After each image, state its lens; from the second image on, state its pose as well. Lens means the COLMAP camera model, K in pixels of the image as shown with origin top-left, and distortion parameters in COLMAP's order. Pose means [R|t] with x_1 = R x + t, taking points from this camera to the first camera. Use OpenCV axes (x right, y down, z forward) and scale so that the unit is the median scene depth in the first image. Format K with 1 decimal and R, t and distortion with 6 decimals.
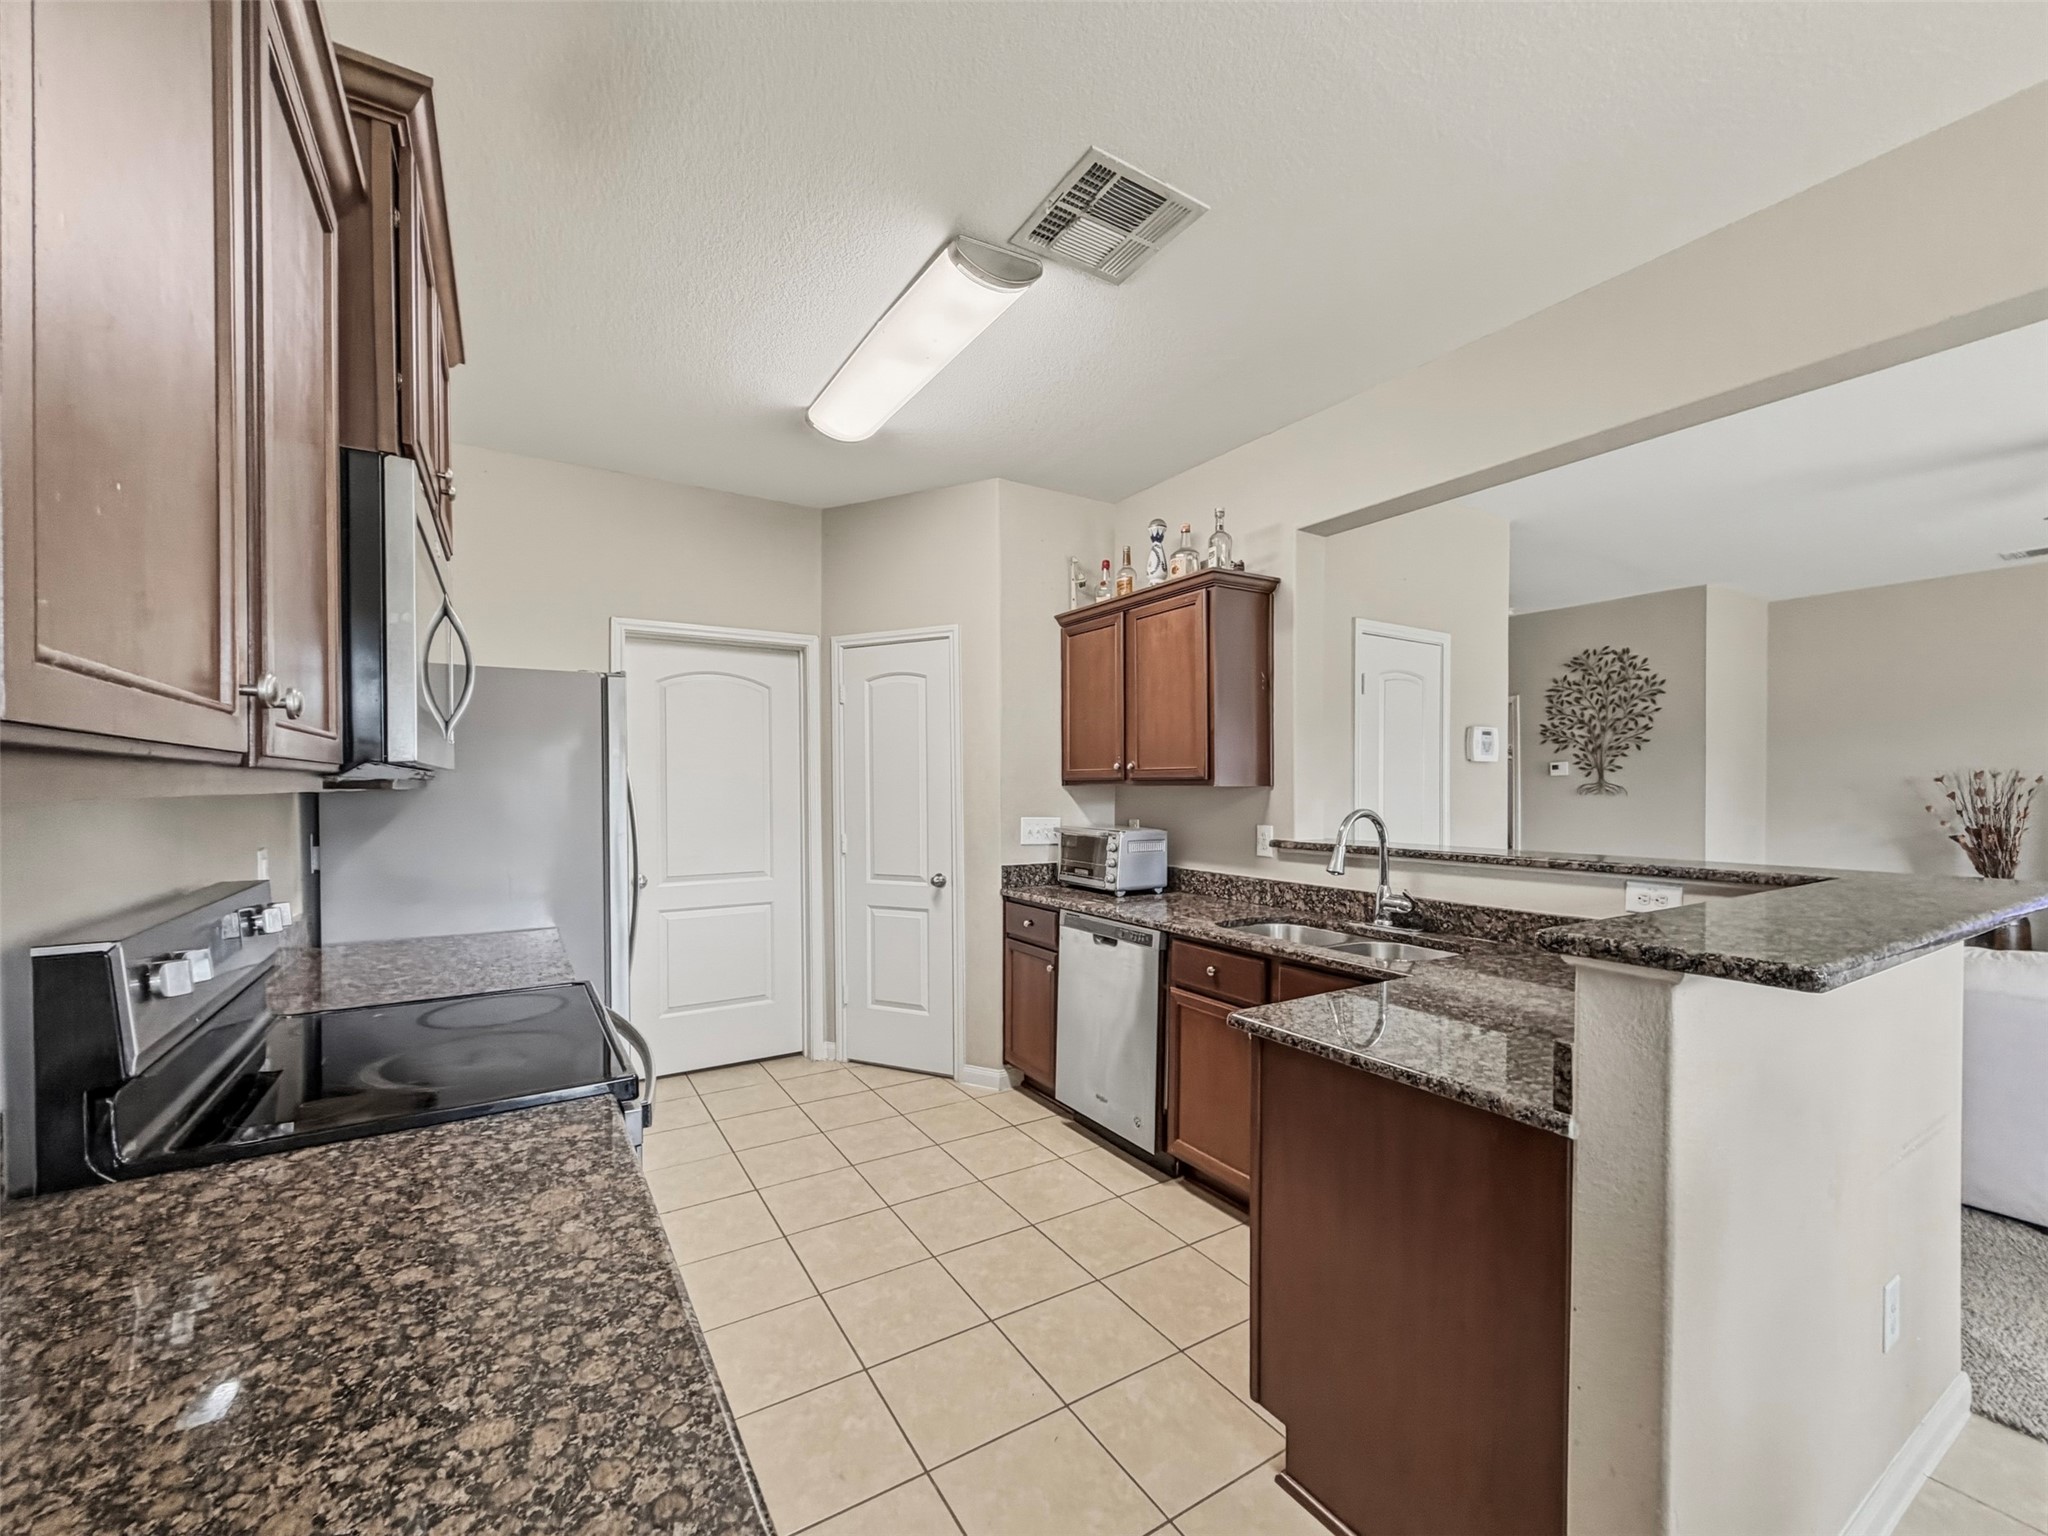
lens RADIAL K [[825.3, 0, 1019.7], [0, 825.3, 786.3], [0, 0, 1]] dist [0.002921, -0.000395]
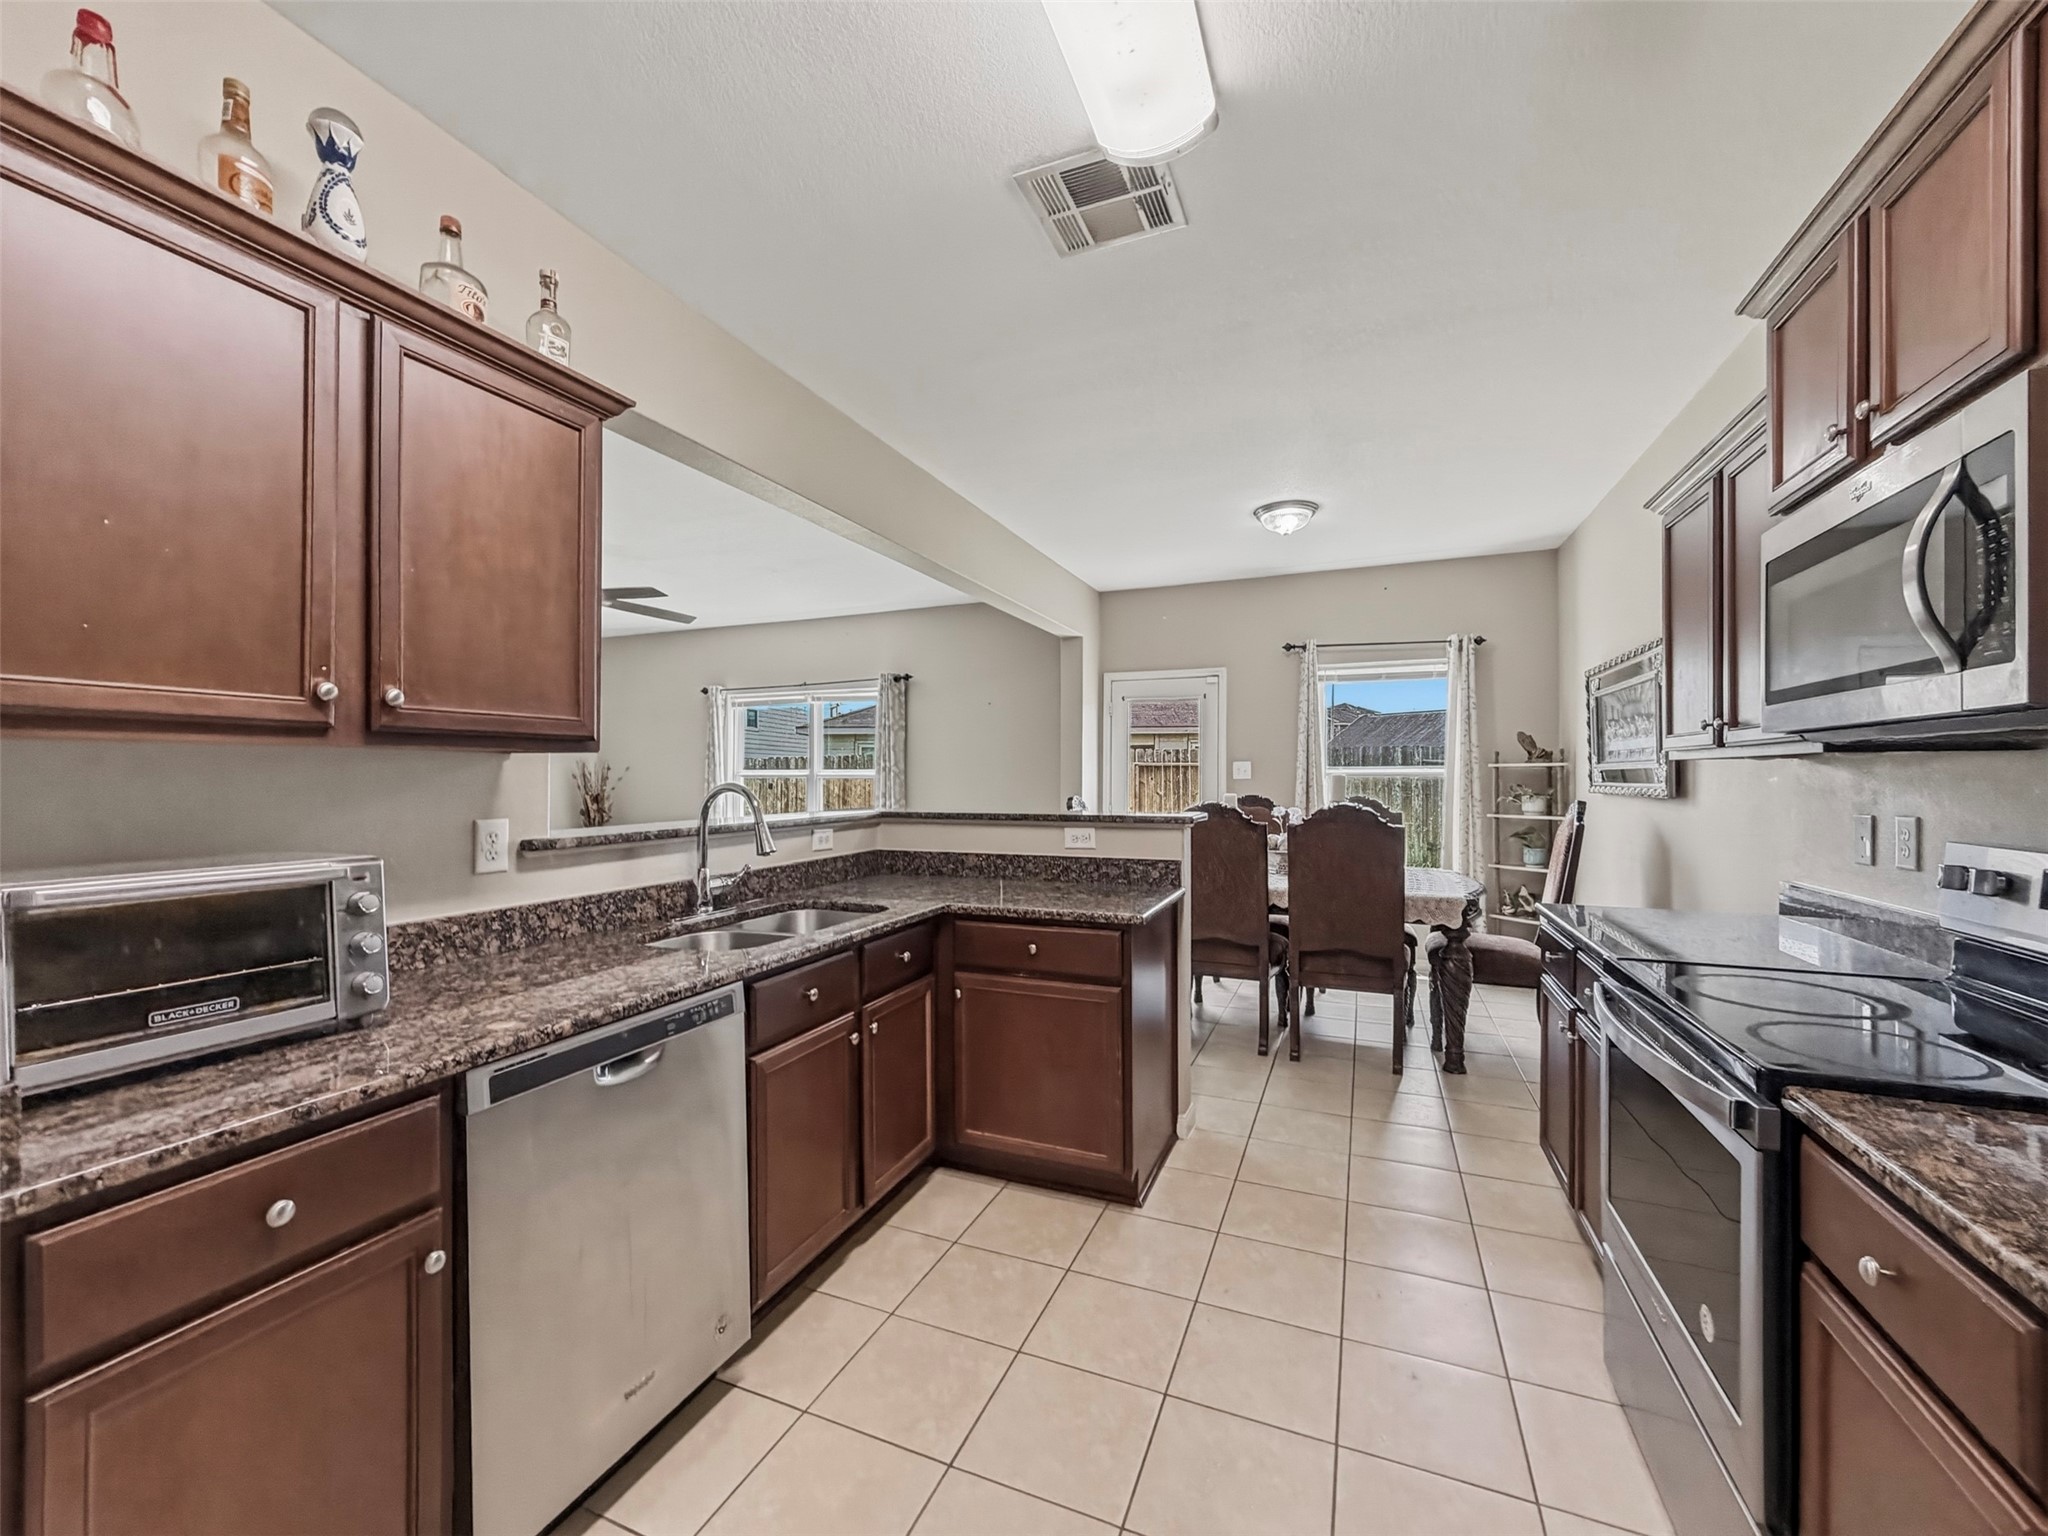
lens RADIAL K [[825.3, 0, 1017.8], [0, 825.3, 775.8], [0, 0, 1]] dist [0.002921, -0.000395]
pose [[-0.579146, 0.002569, 0.815220, -0.413314], [0.002719, 0.999996, -0.001219, 0.018180], [-0.815219, 0.001511, -0.579150, 1.056900]]
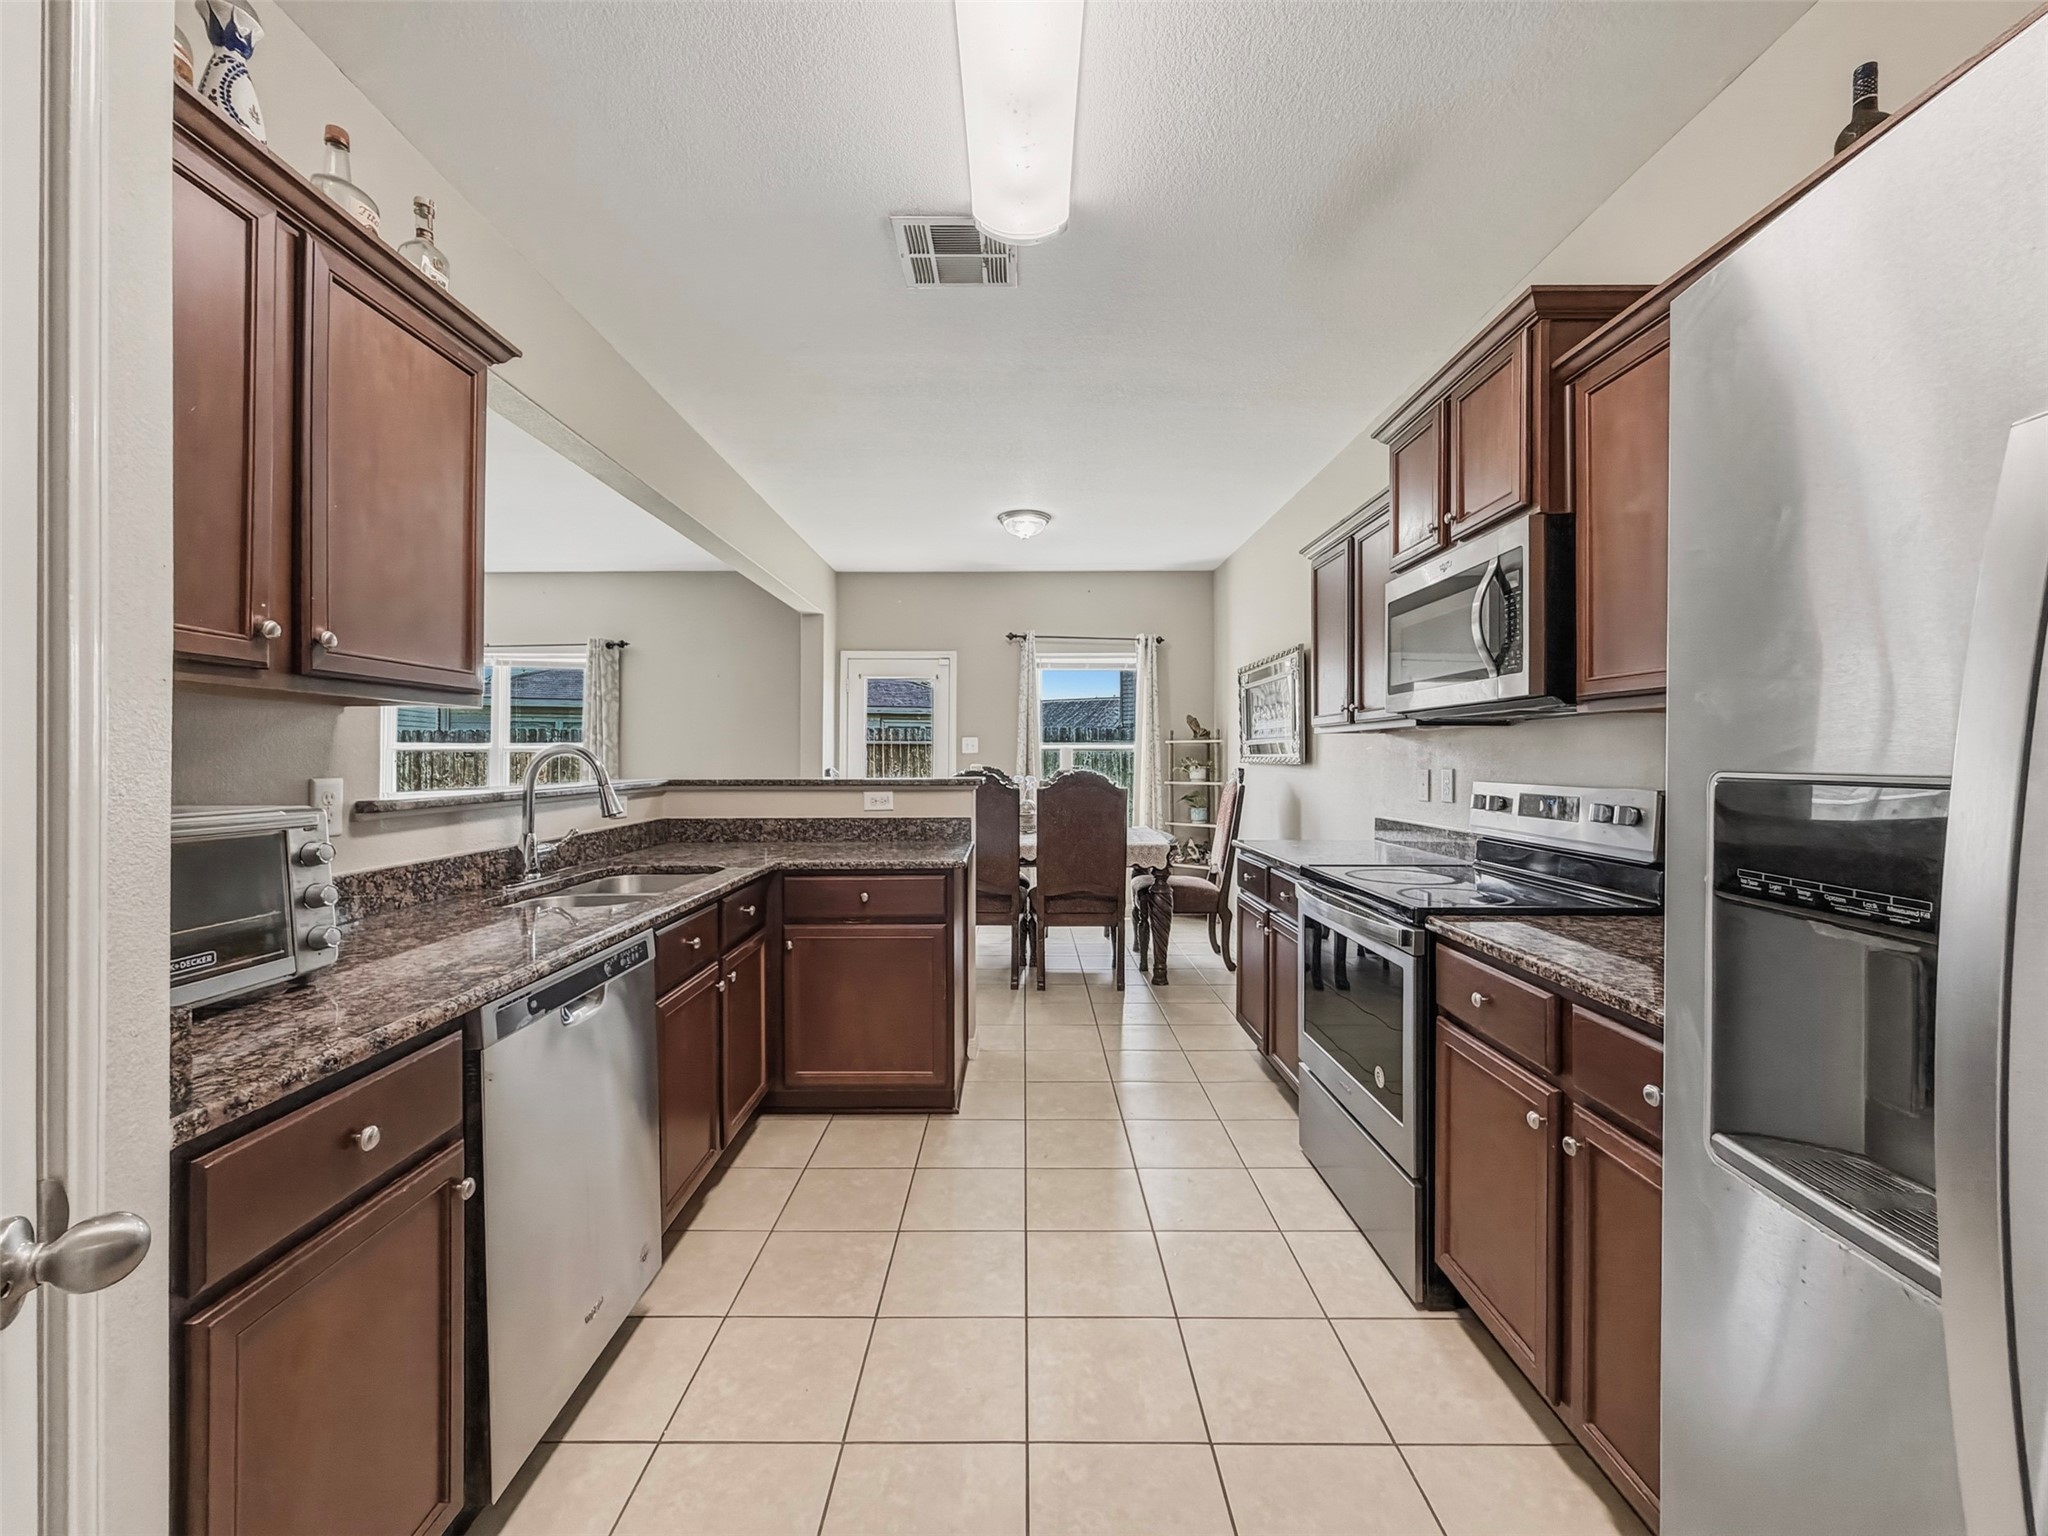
lens RADIAL K [[825.3, 0, 1025.0], [0, 825.3, 757.8], [0, 0, 1]] dist [0.002921, -0.000395]
pose [[-0.851295, 0.000938, 0.524687, -0.381435], [0.001393, 0.999999, 0.000472, 0.034984], [-0.524686, 0.001132, -0.851295, 1.245183]]
